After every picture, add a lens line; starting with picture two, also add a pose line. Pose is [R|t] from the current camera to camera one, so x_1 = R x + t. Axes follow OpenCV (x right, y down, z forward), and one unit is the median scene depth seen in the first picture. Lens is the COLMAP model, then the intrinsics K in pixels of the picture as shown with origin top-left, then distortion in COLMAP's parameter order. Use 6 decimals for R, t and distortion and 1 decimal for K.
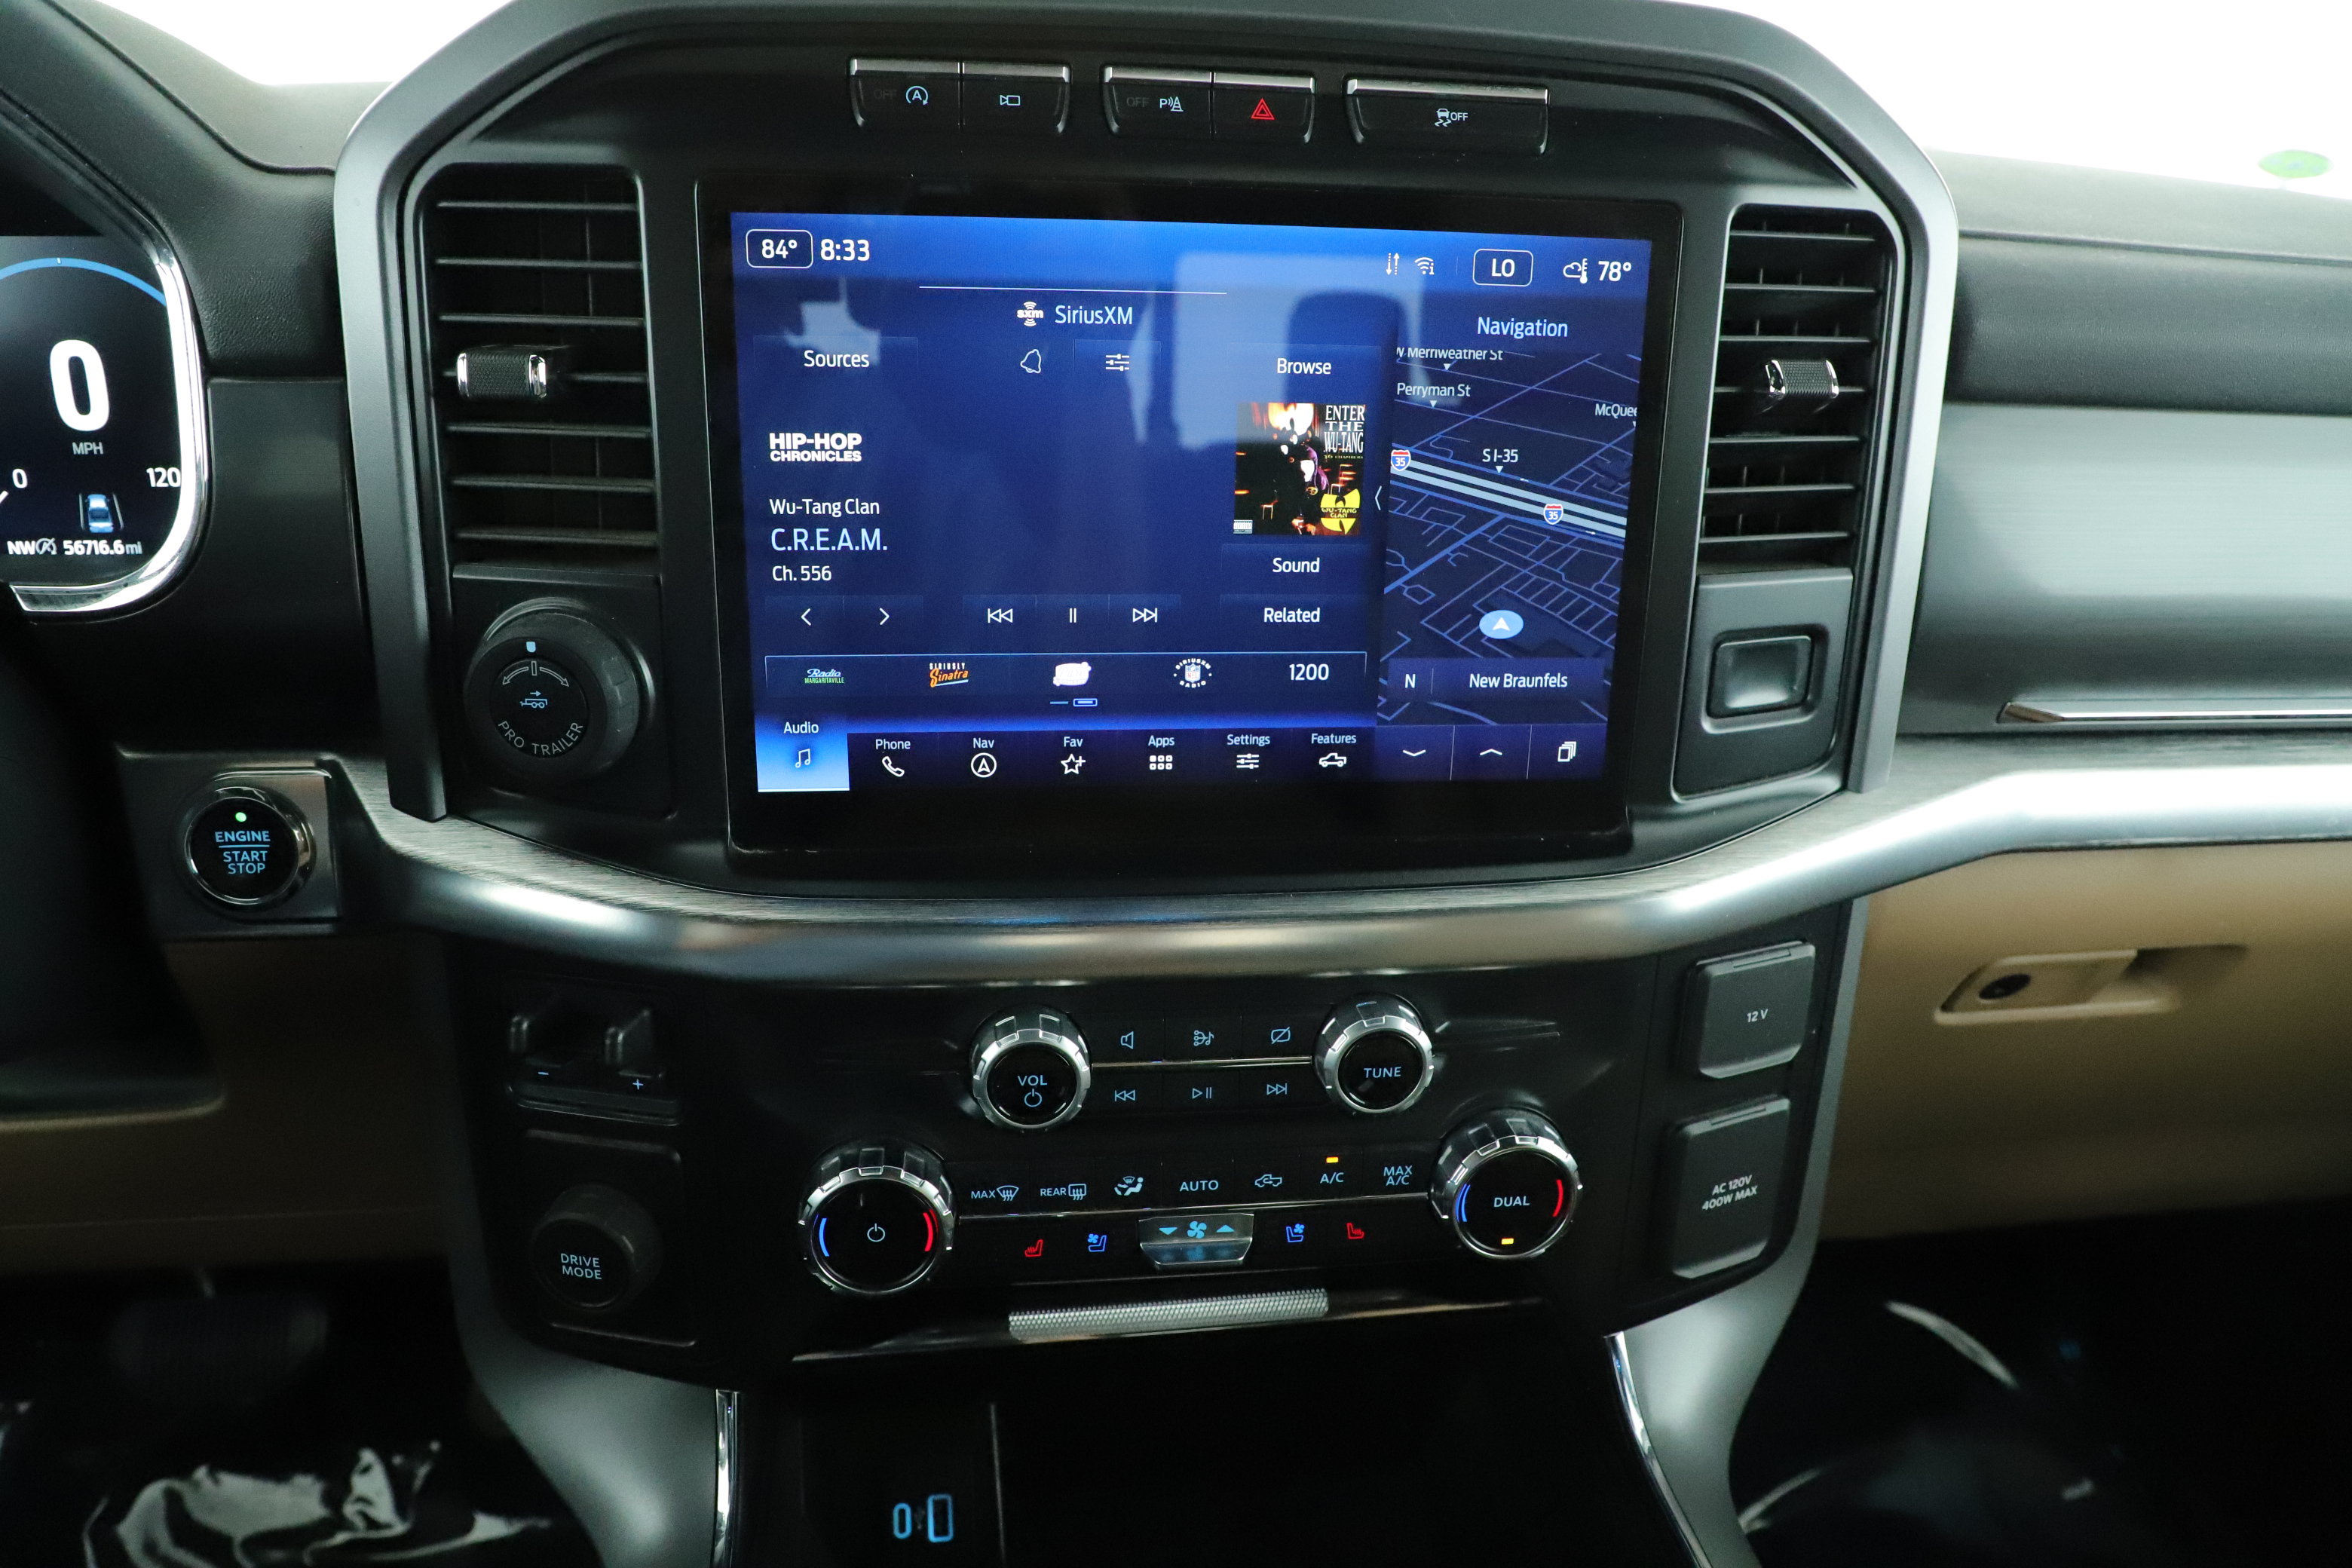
lens RADIAL K [[1588.6, 0, 1176.0], [0, 1588.6, 784.0], [0, 0, 1]] dist [-0.078166, 0.004073]
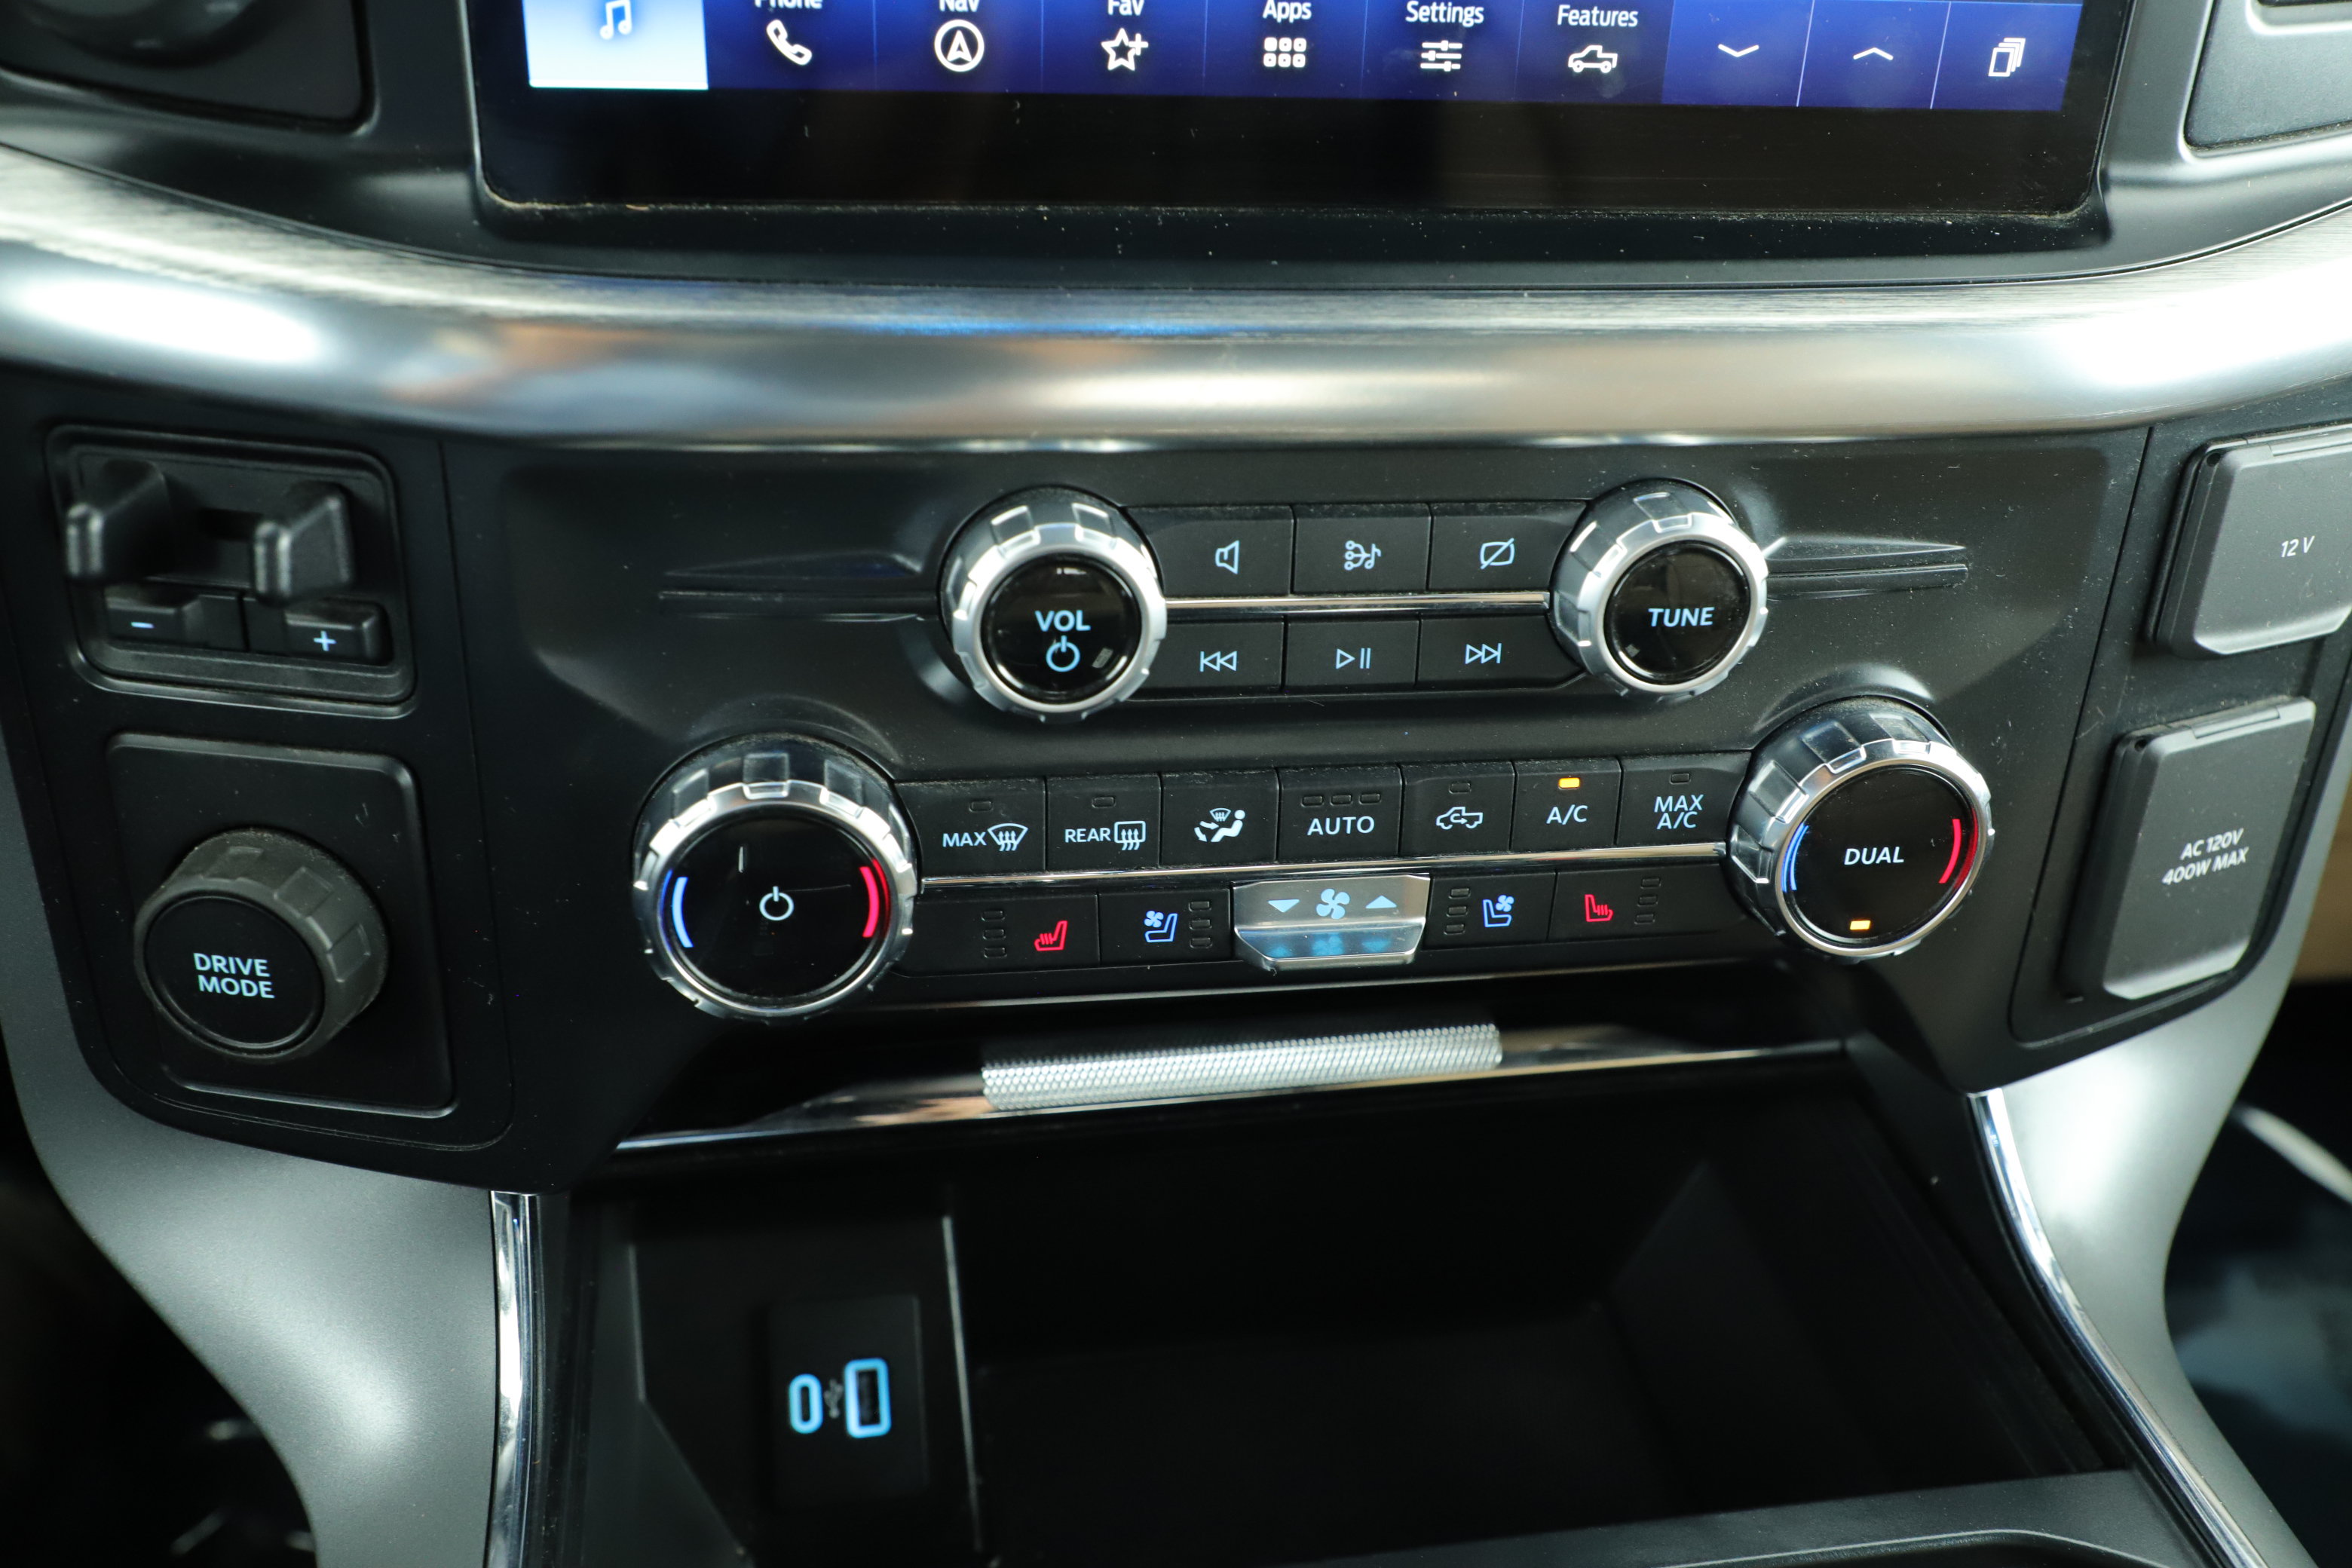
lens RADIAL K [[2067.8, 0, 1176.0], [0, 2067.8, 784.0], [0, 0, 1]] dist [-0.004932, 0.006011]
pose [[0.999087, -0.001835, 0.042685, -0.077276], [-0.004673, 0.988391, 0.151859, 0.126479], [-0.042468, -0.151920, 0.987480, 0.266872]]
